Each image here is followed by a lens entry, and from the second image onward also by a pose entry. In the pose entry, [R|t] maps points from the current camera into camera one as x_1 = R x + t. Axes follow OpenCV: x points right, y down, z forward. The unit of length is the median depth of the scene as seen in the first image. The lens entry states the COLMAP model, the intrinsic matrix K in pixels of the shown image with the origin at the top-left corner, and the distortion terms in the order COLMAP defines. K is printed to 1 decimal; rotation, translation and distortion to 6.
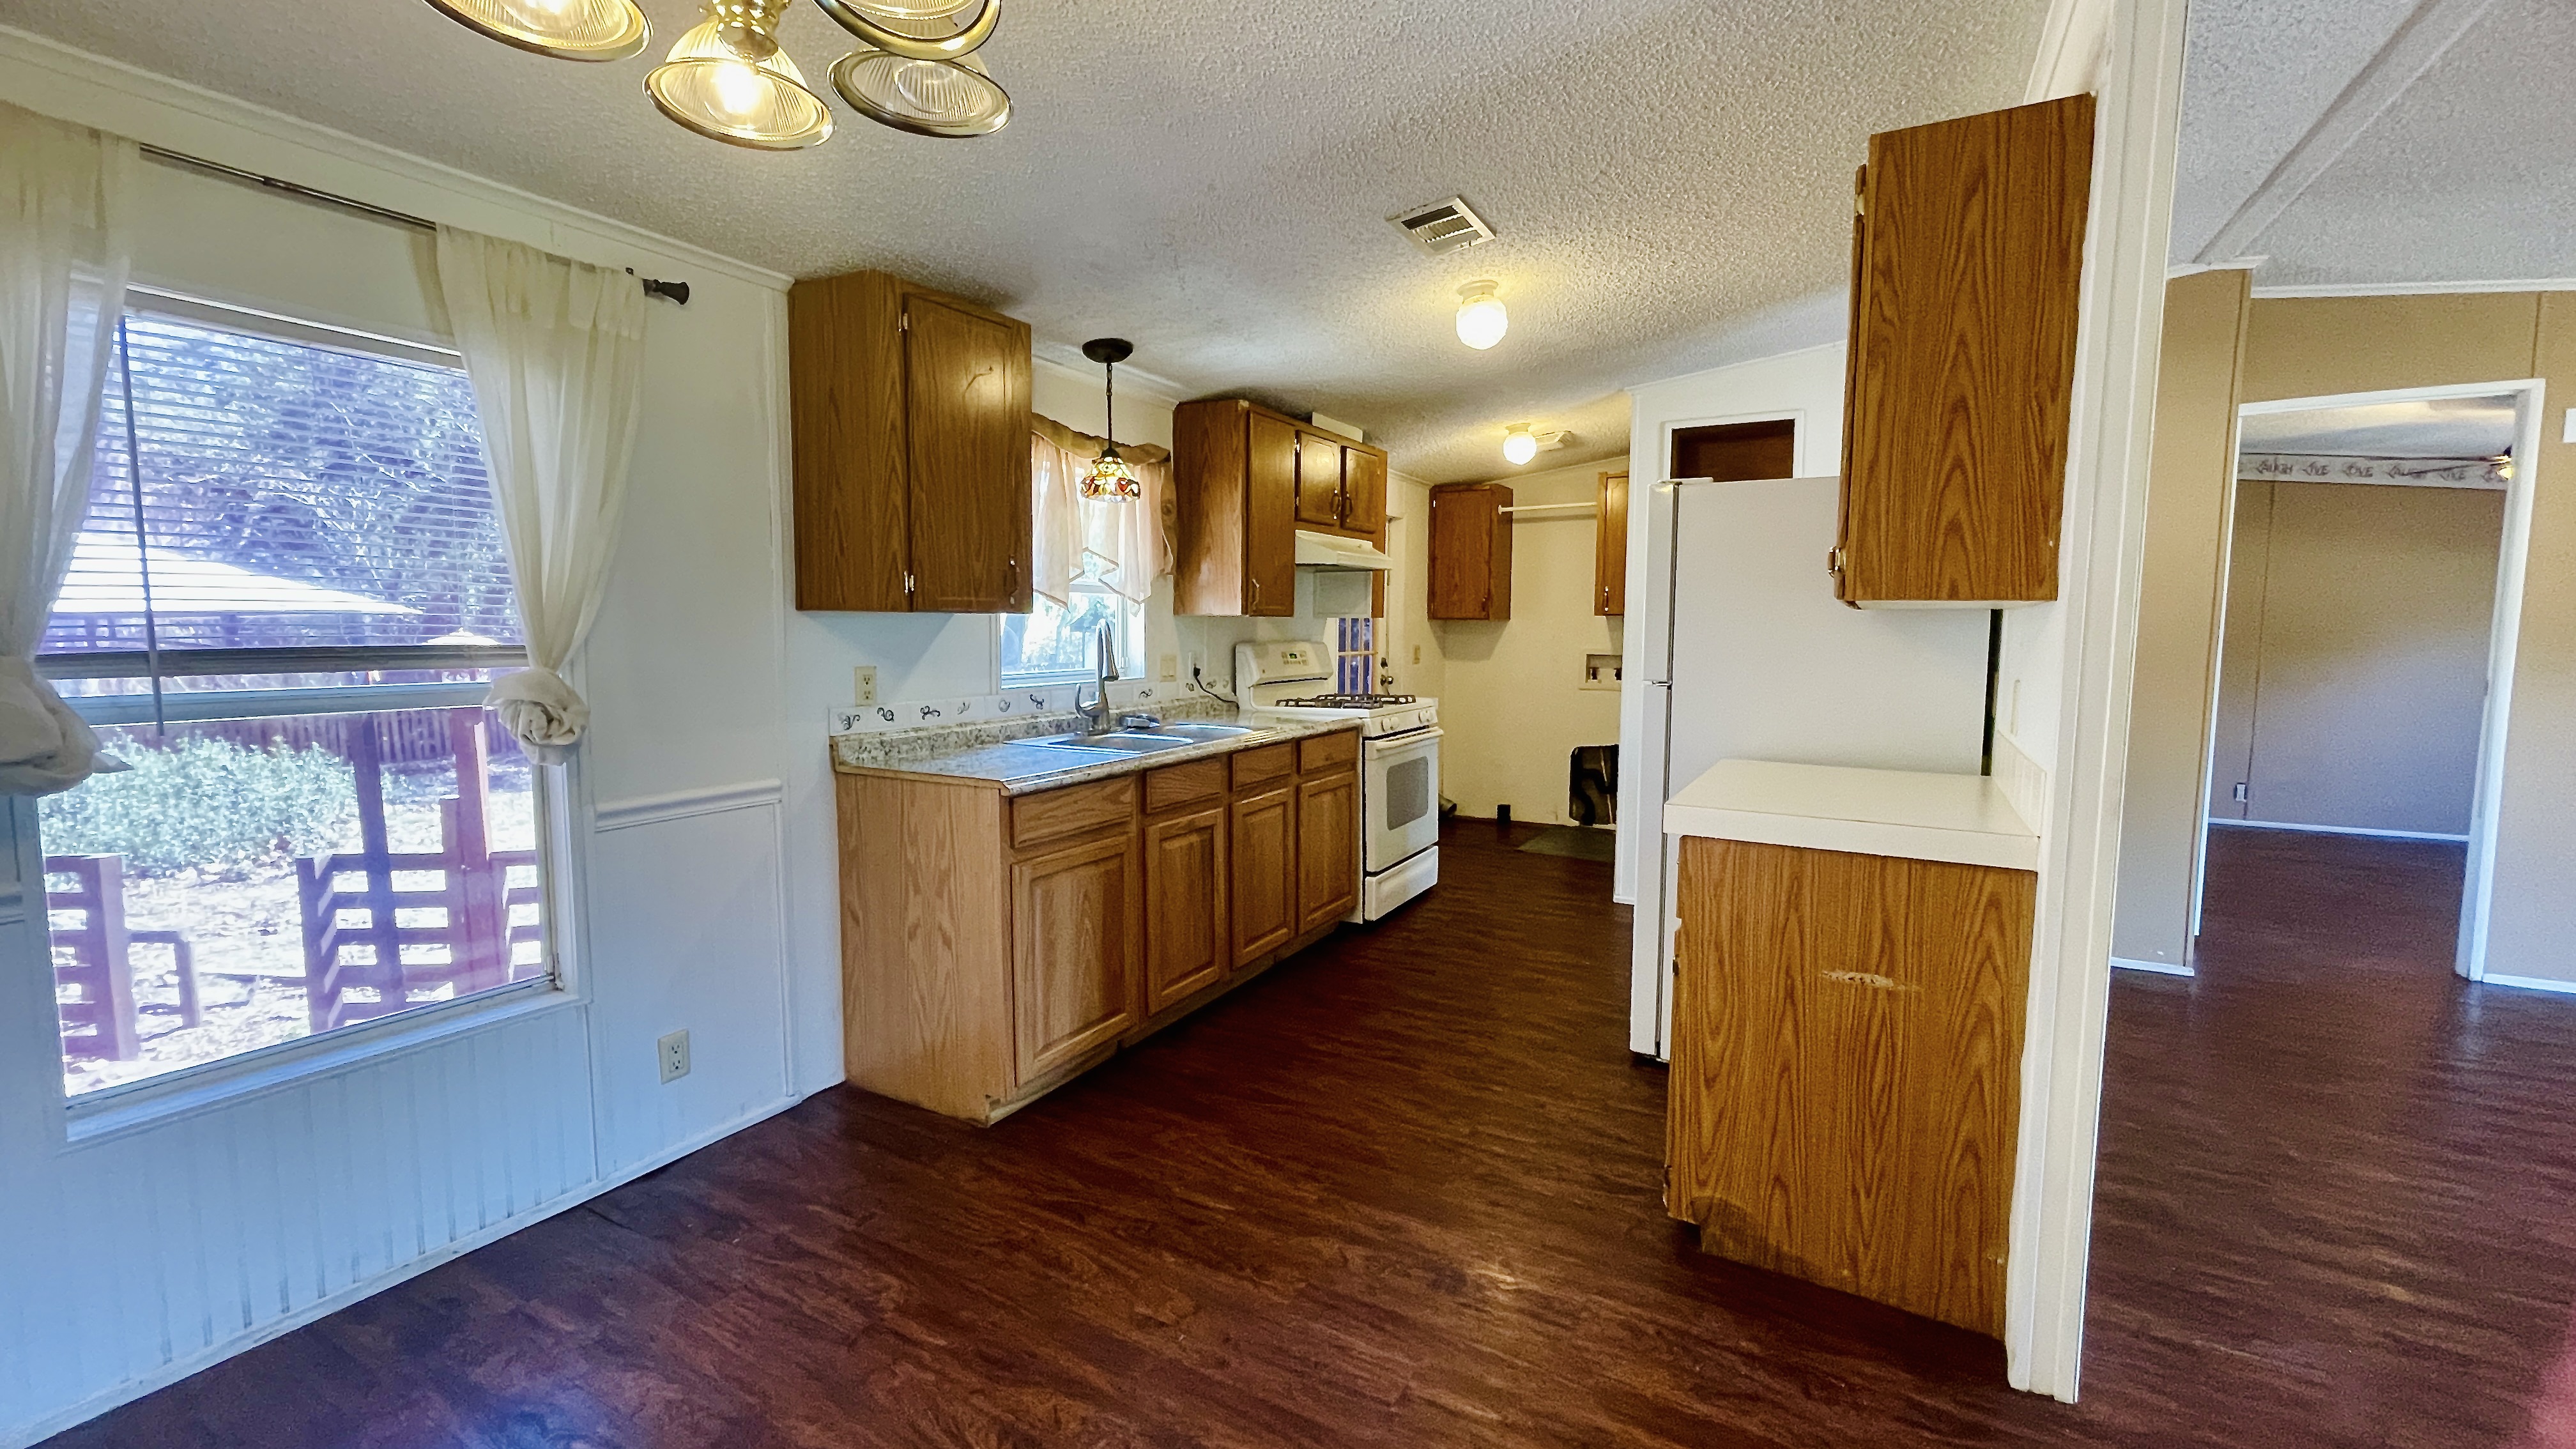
lens RADIAL K [[1041.5, 0, 1291.8], [0, 1041.5, 717.0], [0, 0, 1]] dist [0.000109, -0.000115]
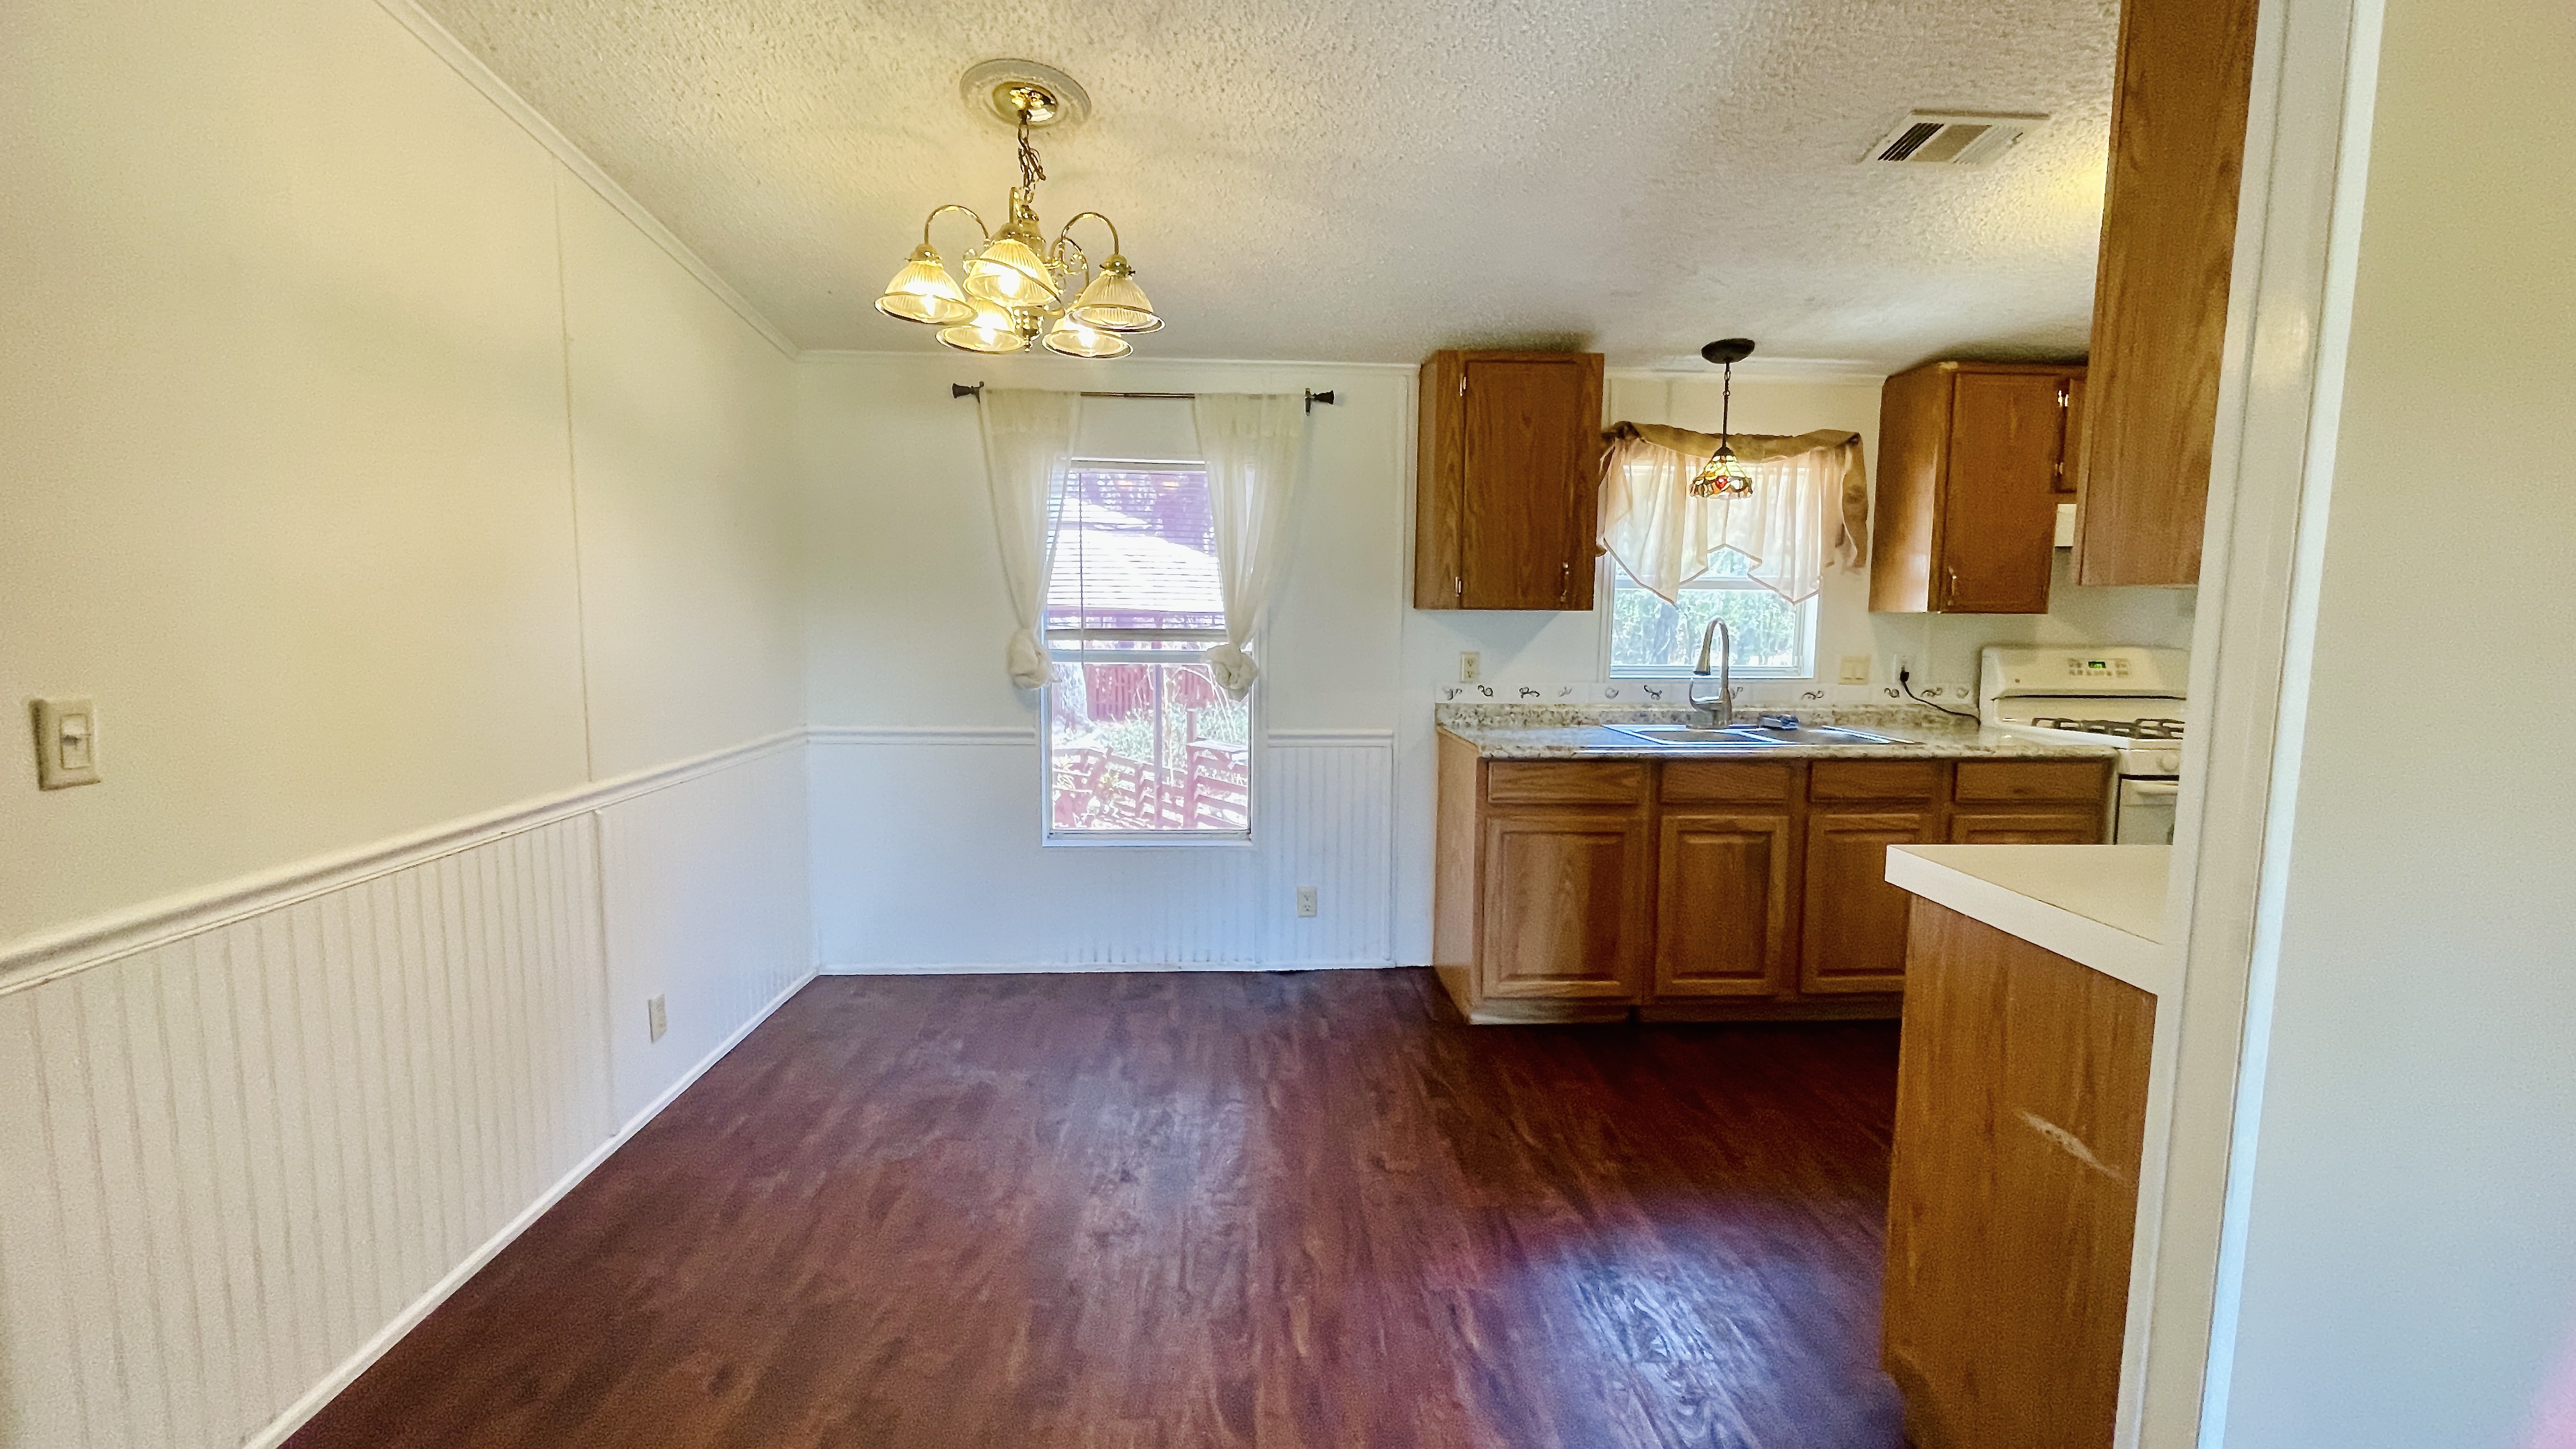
lens RADIAL K [[1041.5, 0, 1291.8], [0, 1041.5, 717.0], [0, 0, 1]] dist [0.000109, -0.000115]
pose [[0.537116, 0.084320, -0.839283, 0.539034], [-0.083463, 0.995421, 0.046592, -0.009768], [0.839369, 0.045024, 0.541694, 0.123422]]
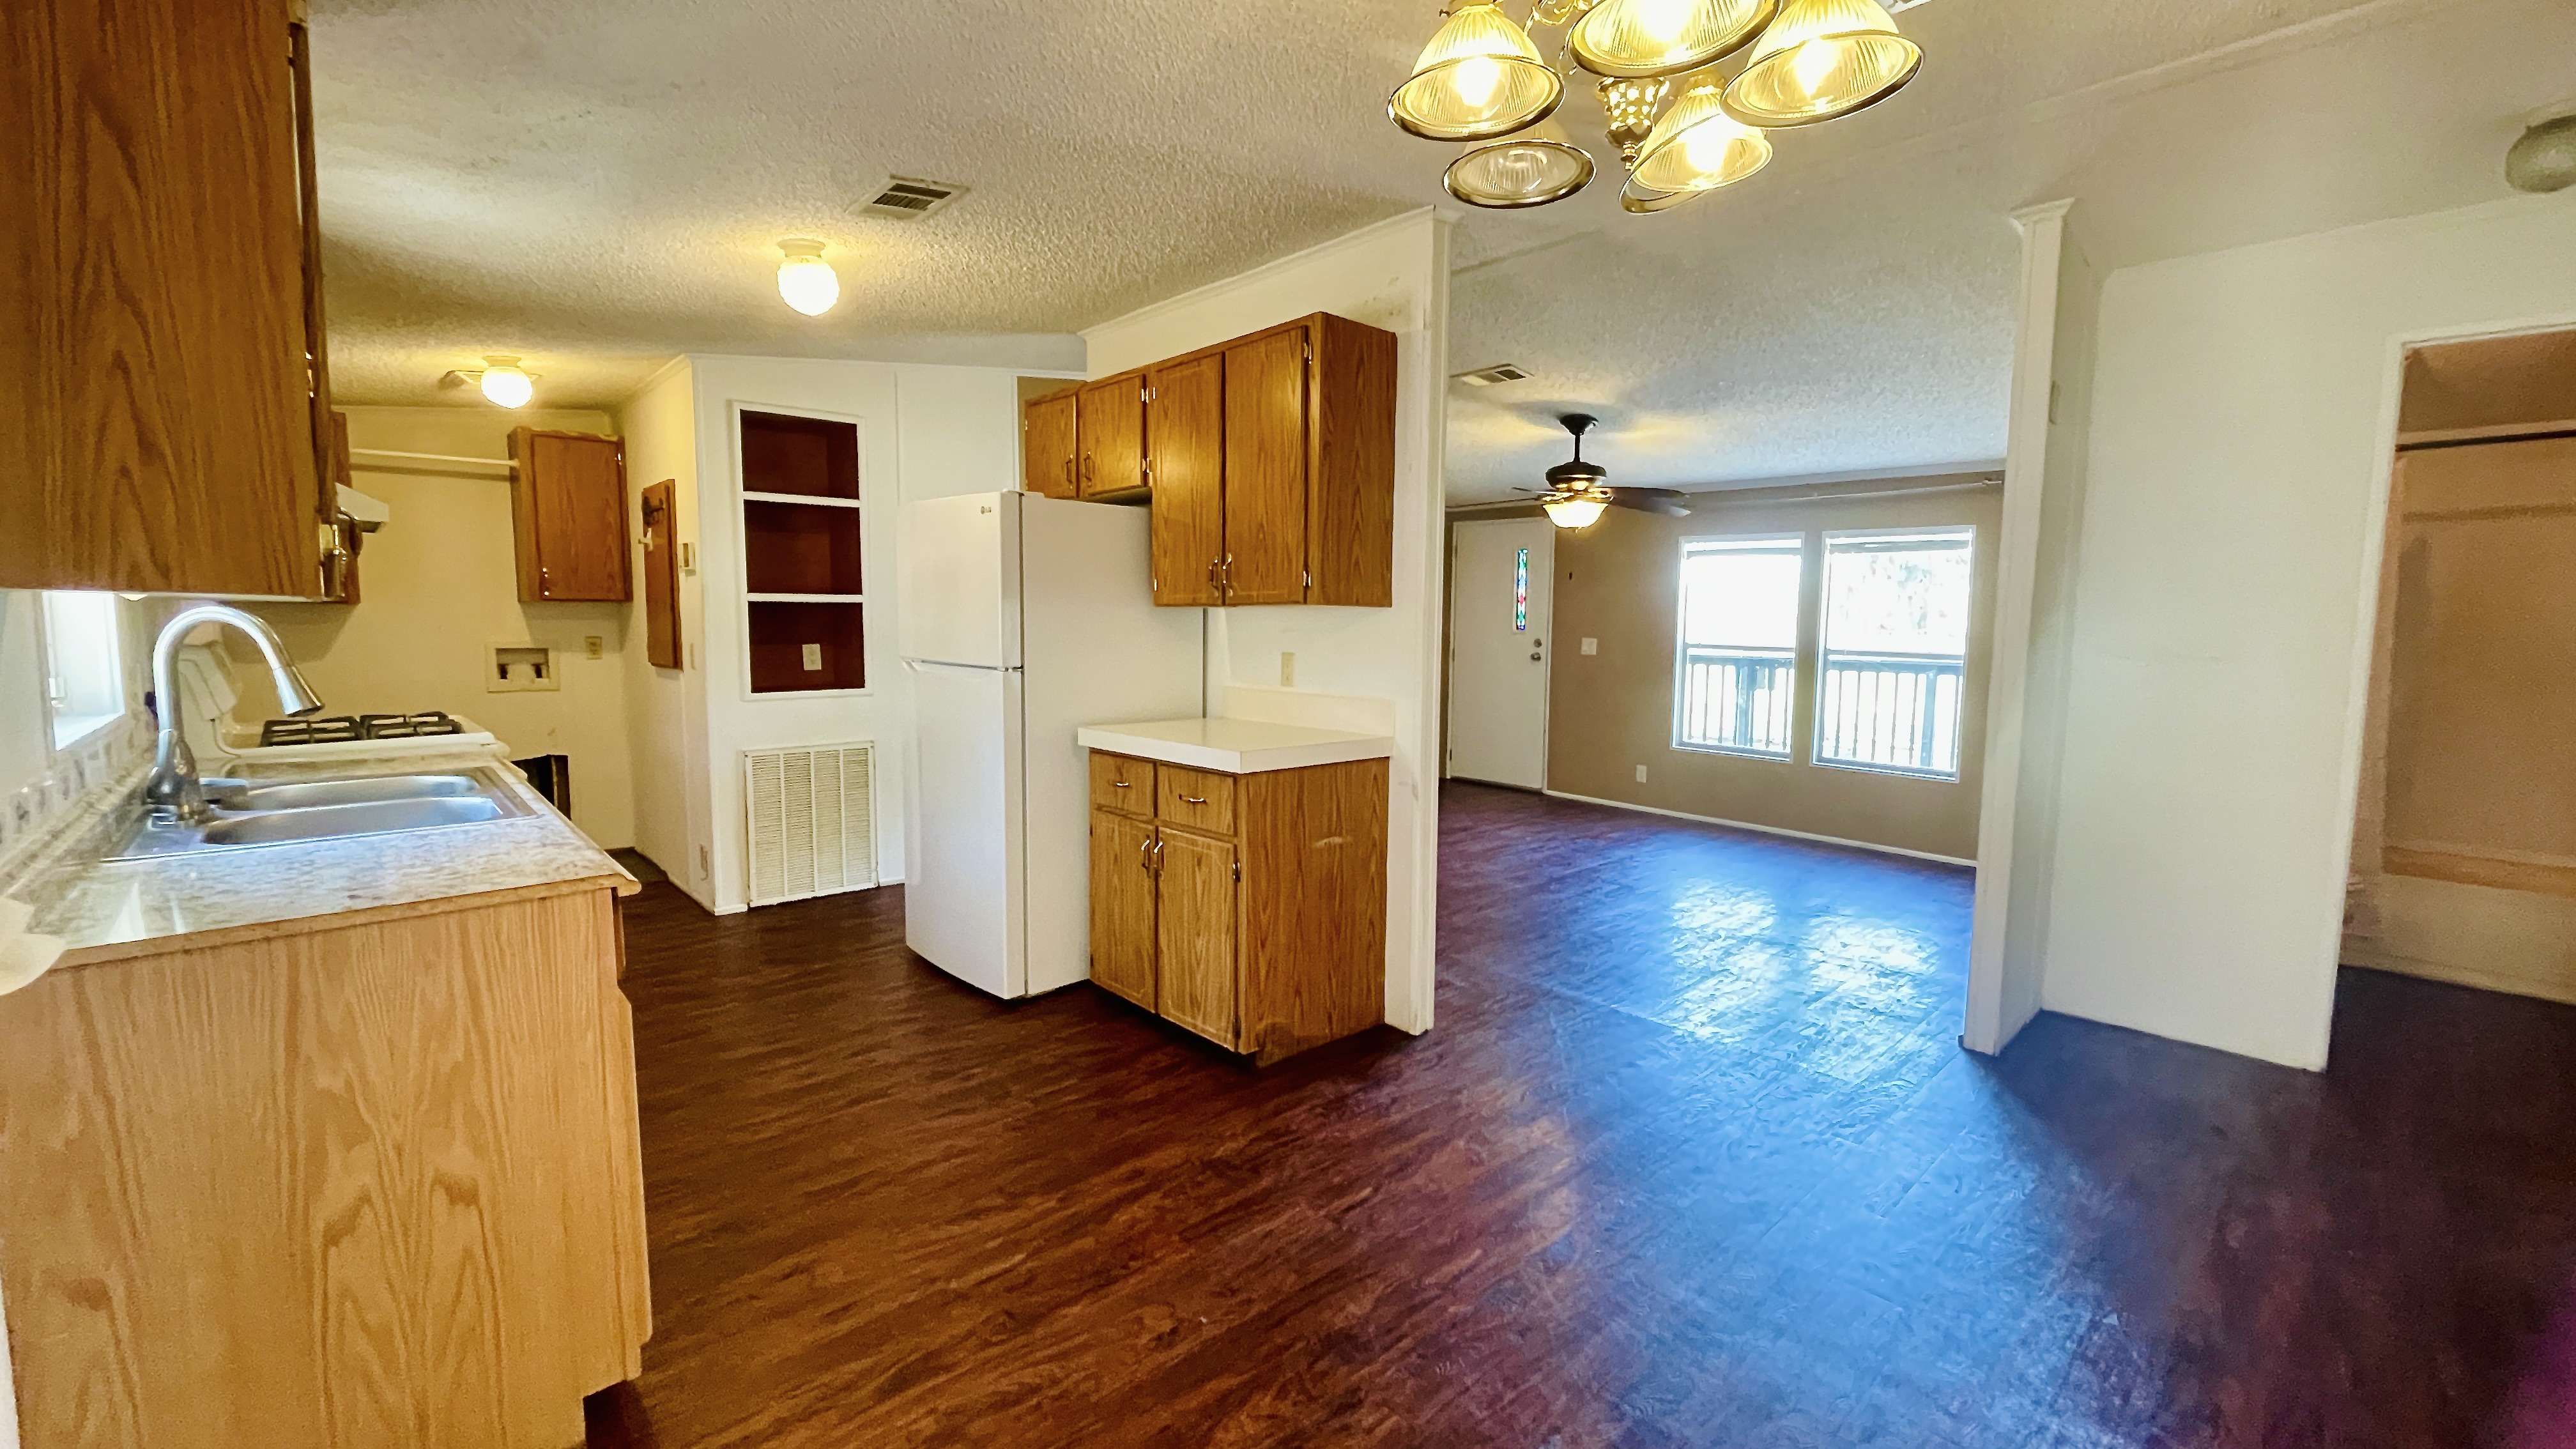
lens RADIAL K [[1041.5, 0, 1291.8], [0, 1041.5, 717.0], [0, 0, 1]] dist [0.000109, -0.000115]
pose [[0.305676, -0.092714, 0.947611, -0.627500], [0.077516, 0.994367, 0.072284, -0.038471], [-0.948975, 0.051359, 0.311141, 0.357138]]
